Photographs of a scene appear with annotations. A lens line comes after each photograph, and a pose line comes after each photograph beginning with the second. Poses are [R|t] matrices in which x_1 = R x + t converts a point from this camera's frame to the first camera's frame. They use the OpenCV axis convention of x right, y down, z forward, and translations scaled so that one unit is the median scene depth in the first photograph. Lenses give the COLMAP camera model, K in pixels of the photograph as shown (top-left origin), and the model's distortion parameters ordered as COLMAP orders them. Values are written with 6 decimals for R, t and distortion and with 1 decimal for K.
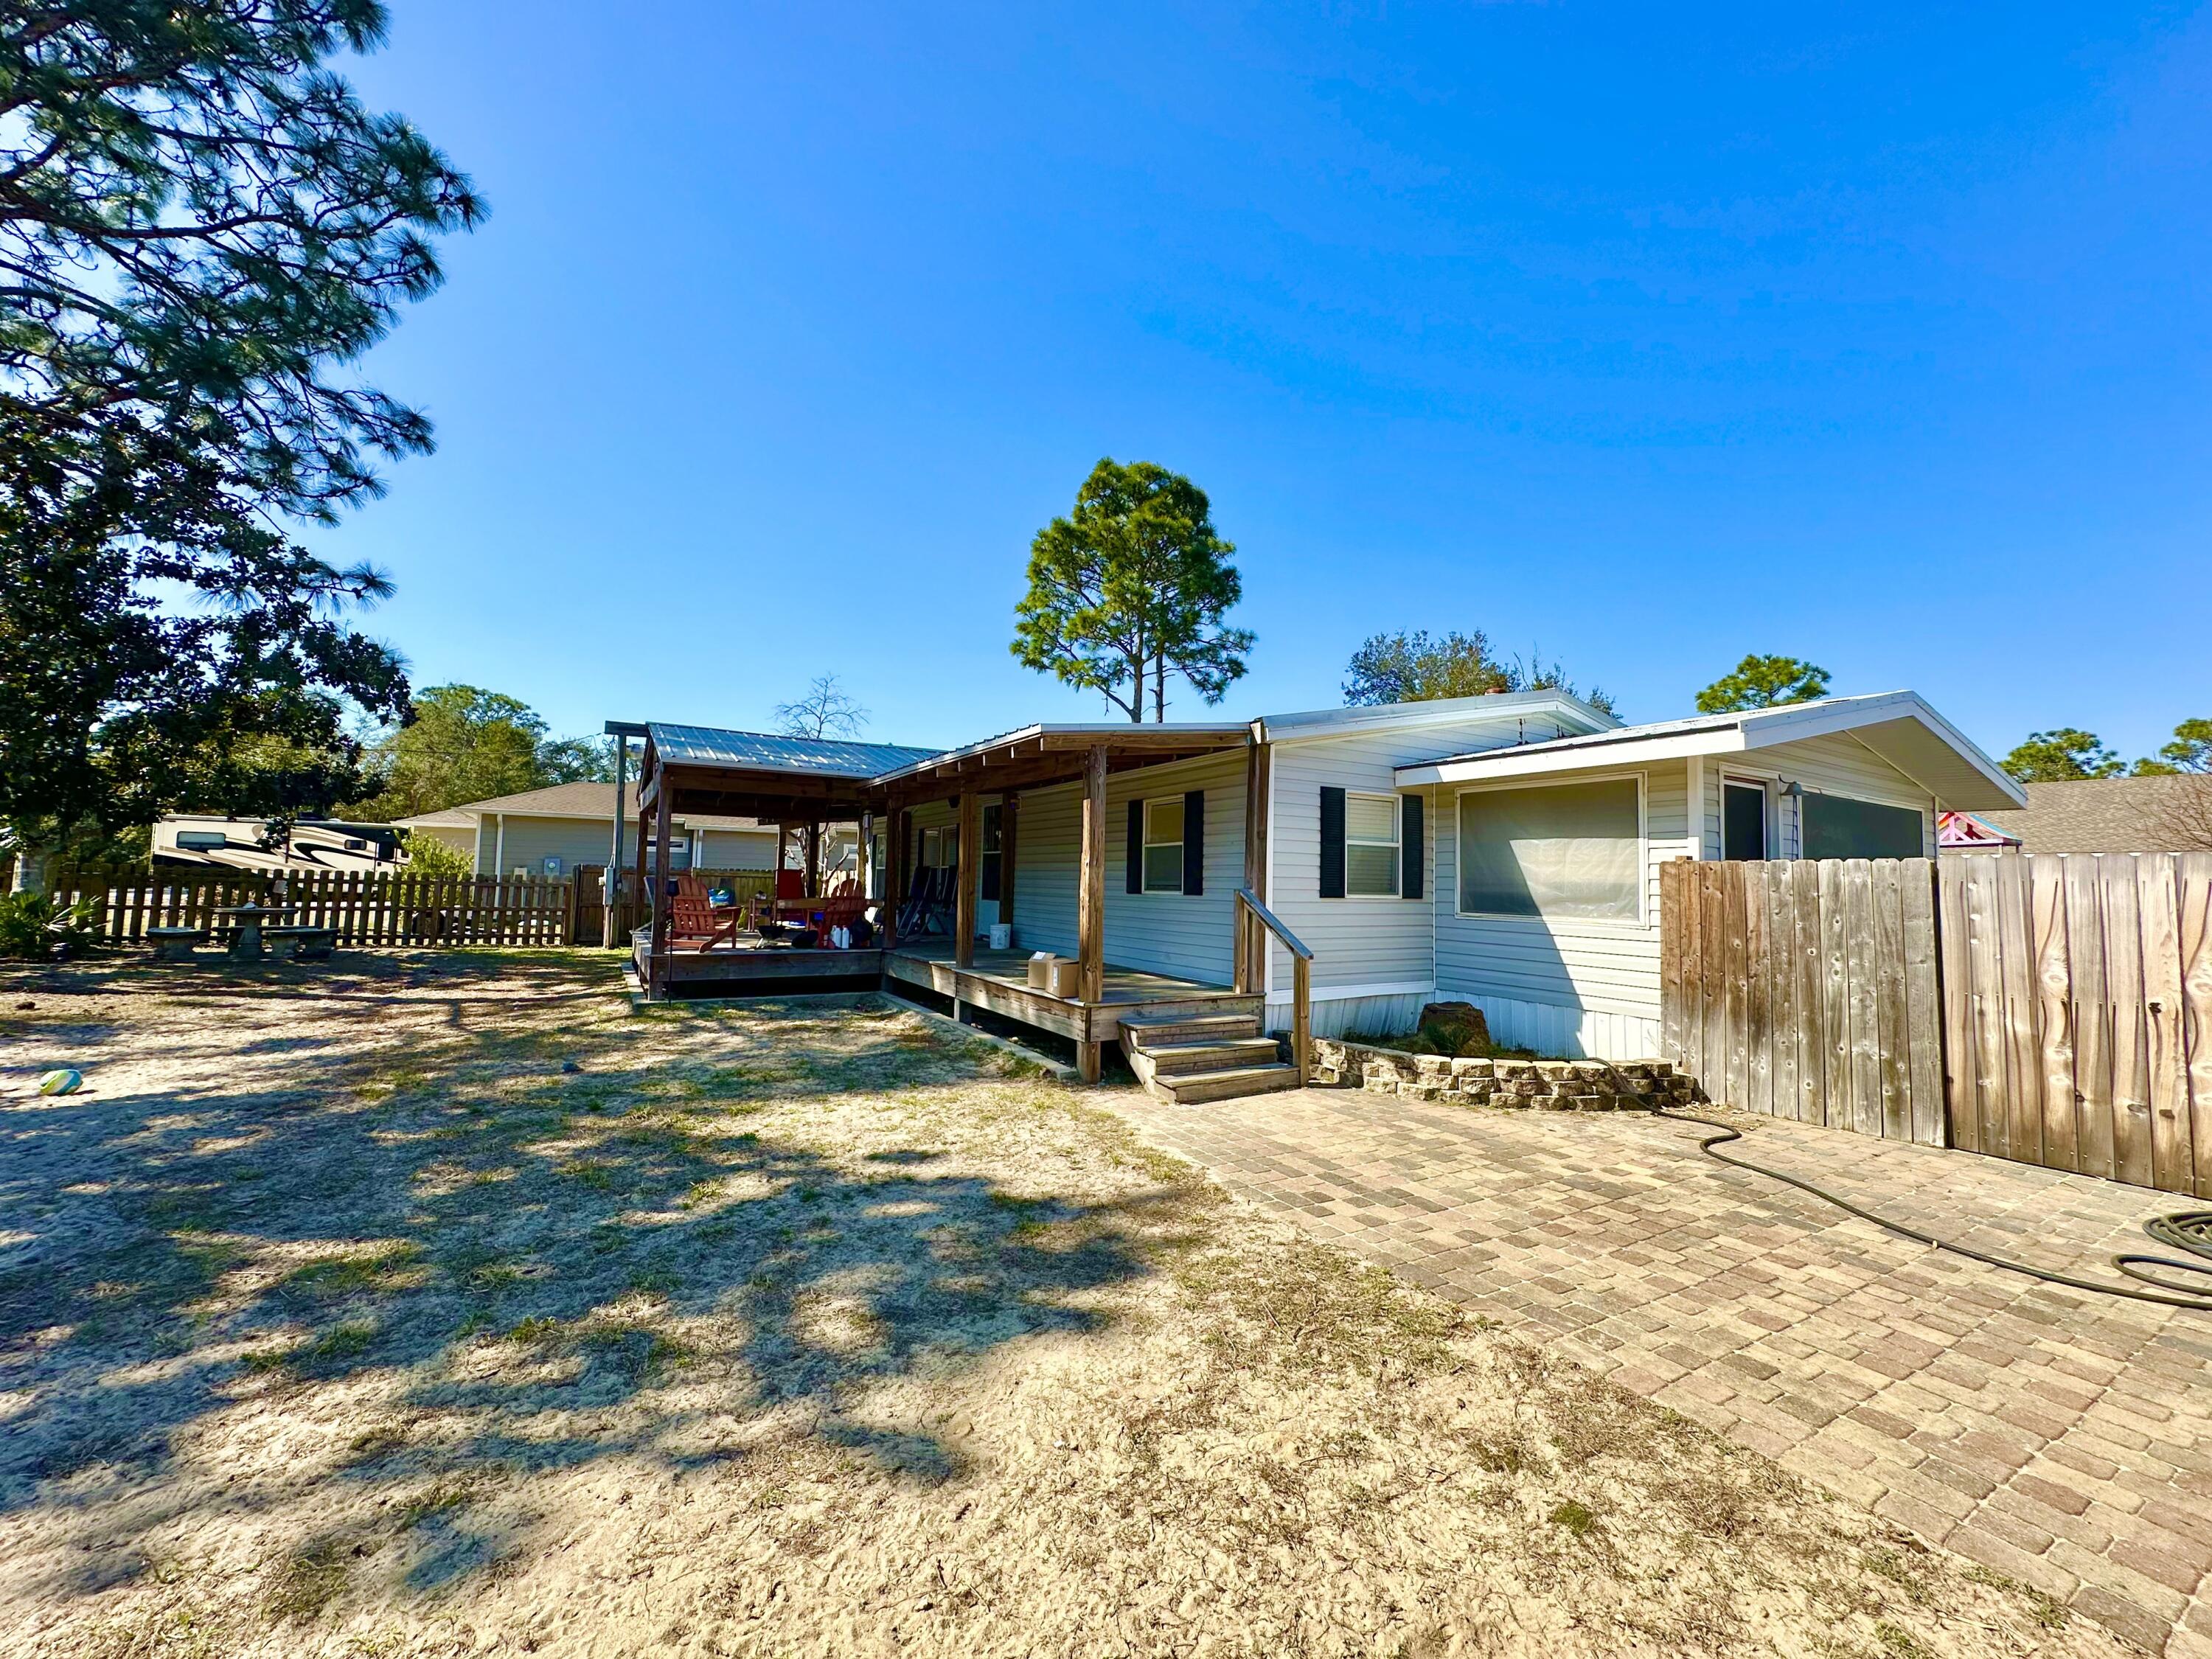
lens RADIAL K [[874.9, 0, 1108.9], [0, 874.9, 826.5], [0, 0, 1]] dist [0.001179, 0.000571]
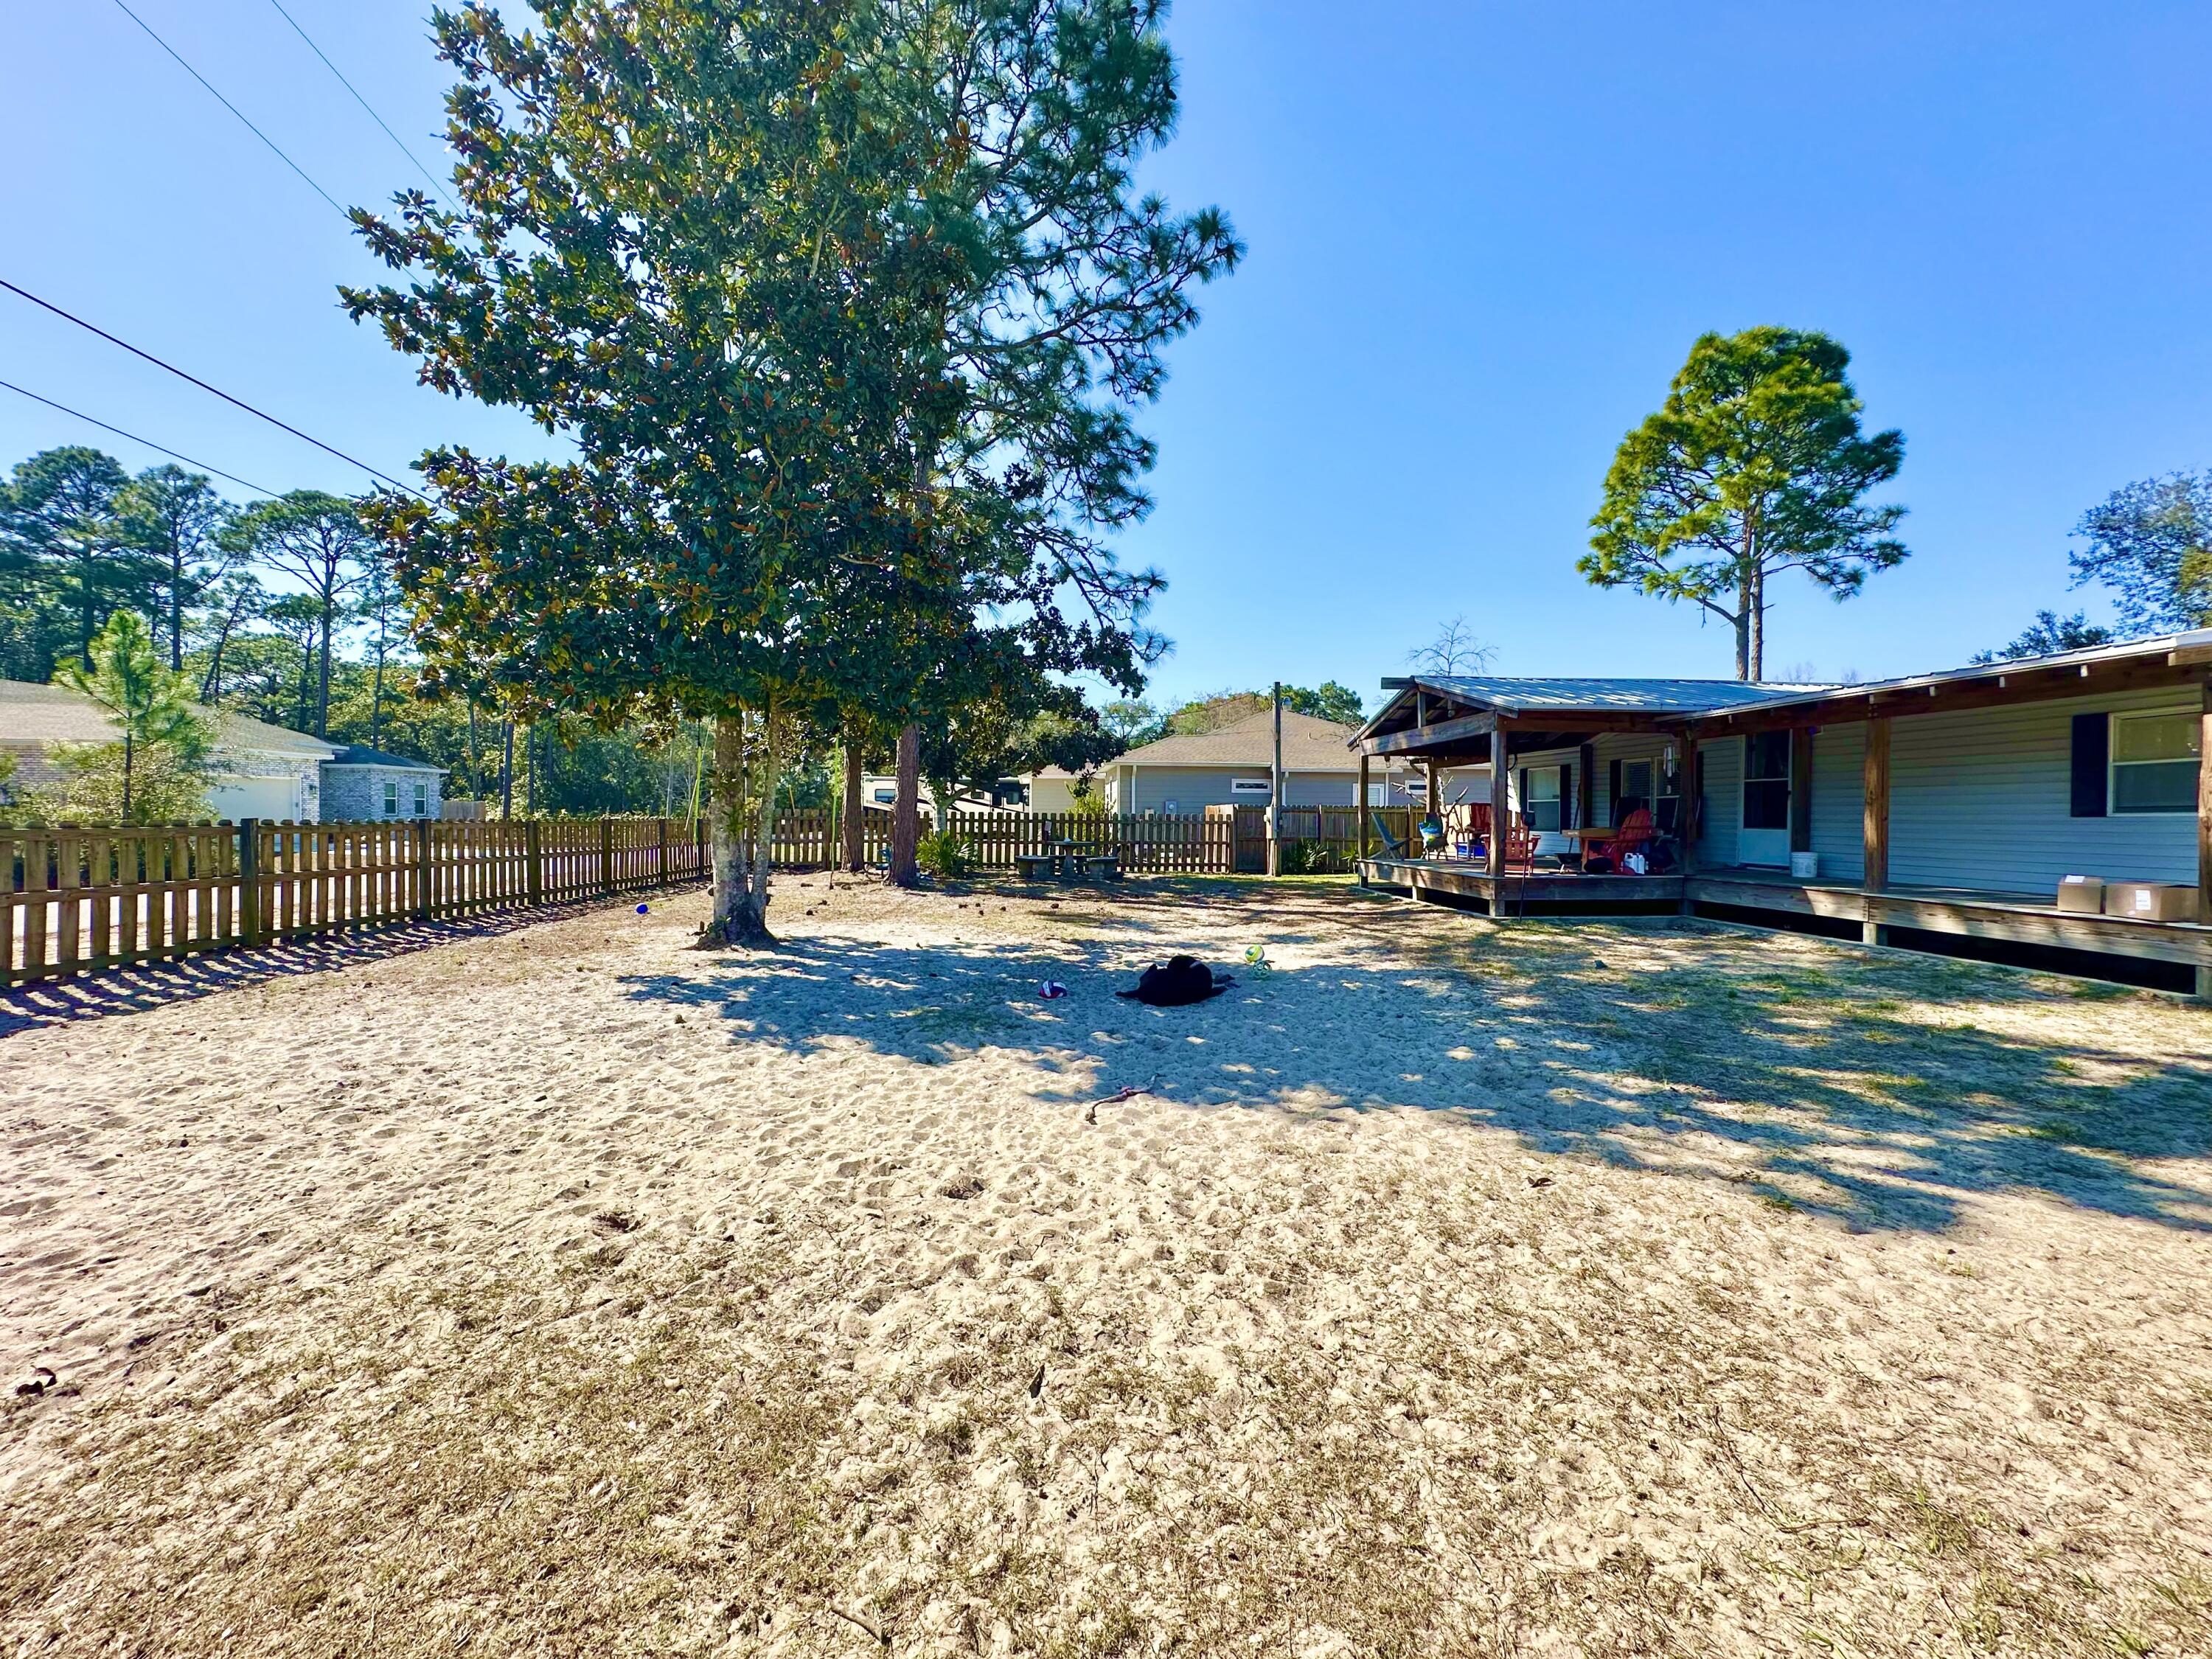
lens RADIAL K [[874.9, 0, 1105.8], [0, 874.9, 830.9], [0, 0, 1]] dist [0.001179, 0.000571]
pose [[0.908467, -0.011883, -0.417787, -0.193041], [0.044928, 0.996580, 0.069348, -0.007537], [0.415534, -0.081771, 0.905895, -0.097602]]
